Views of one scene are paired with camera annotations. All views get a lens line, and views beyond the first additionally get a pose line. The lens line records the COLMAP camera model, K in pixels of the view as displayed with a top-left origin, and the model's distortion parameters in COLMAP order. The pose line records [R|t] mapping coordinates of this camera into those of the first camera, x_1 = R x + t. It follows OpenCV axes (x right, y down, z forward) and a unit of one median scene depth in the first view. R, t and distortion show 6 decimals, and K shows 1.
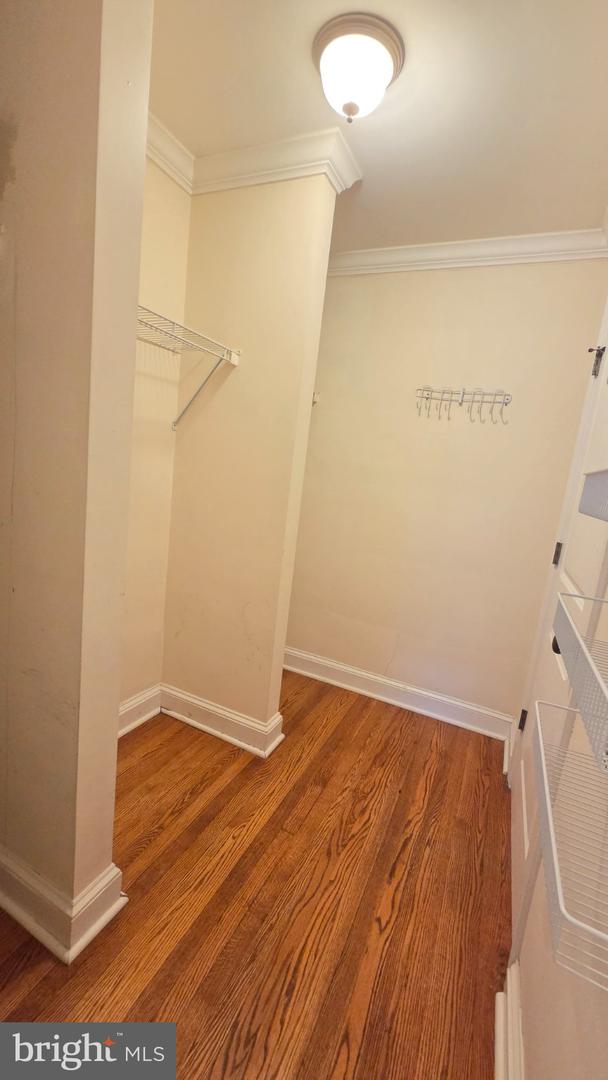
lens RADIAL K [[443.8, 0, 312.3], [0, 443.8, 538.7], [0, 0, 1]] dist [-0.003495, 0.003408]
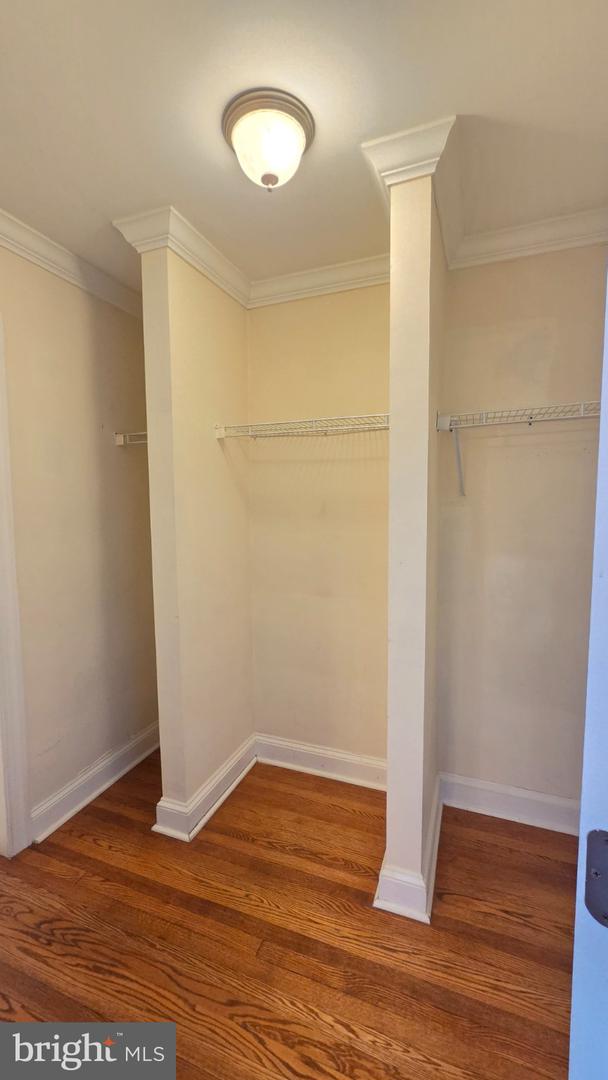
lens RADIAL K [[443.8, 0, 315.3], [0, 443.8, 545.8], [0, 0, 1]] dist [-0.003495, 0.003408]
pose [[0.063818, -0.016289, -0.997829, 0.979201], [-0.147617, 0.988714, -0.025581, -0.144518], [0.986984, 0.148929, 0.060693, 1.083081]]
